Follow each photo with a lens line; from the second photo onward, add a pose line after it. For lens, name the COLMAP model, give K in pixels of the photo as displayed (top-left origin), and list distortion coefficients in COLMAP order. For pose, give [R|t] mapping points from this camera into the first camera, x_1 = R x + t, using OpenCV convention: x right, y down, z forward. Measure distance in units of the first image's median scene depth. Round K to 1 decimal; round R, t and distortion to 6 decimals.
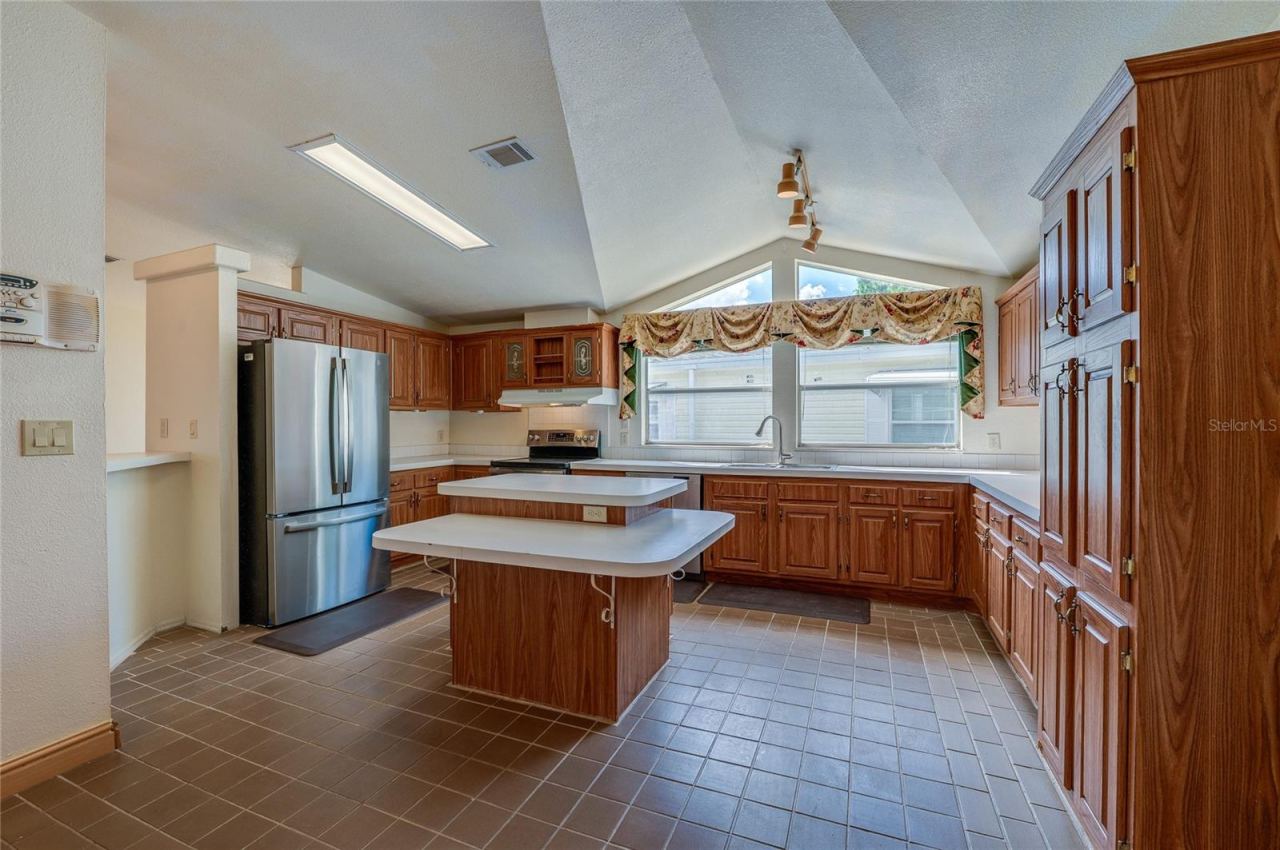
lens RADIAL K [[647.6, 0, 640.0], [0, 647.6, 425.0], [0, 0, 1]] dist [0.014114, 0.000983]
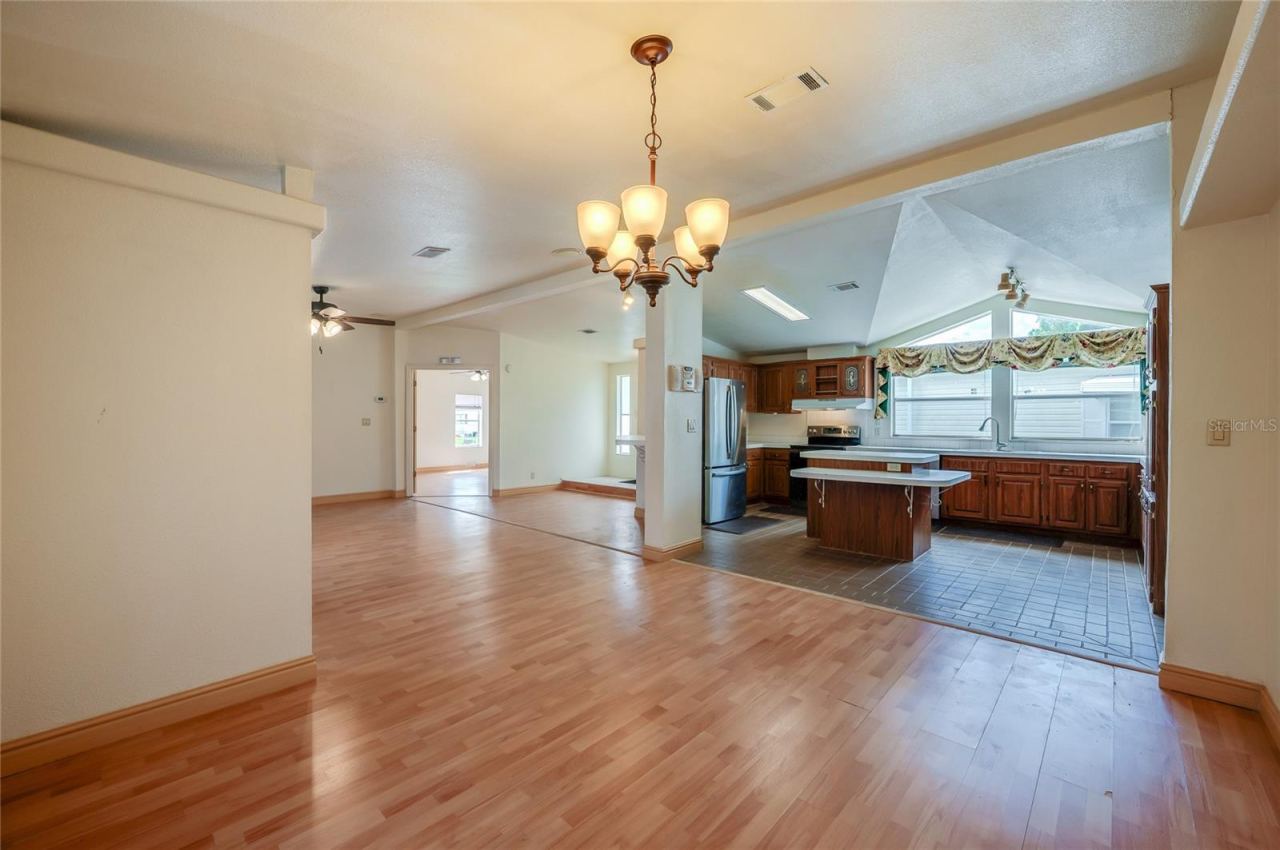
lens RADIAL K [[585.1, 0, 657.8], [0, 585.1, 422.9], [0, 0, 1]] dist [0.000222, 0.000142]
pose [[0.953231, 0.006305, -0.302178, -0.116750], [-0.006435, 0.999979, 0.000568, 0.002903], [0.302175, 0.001403, 0.953251, -0.495542]]
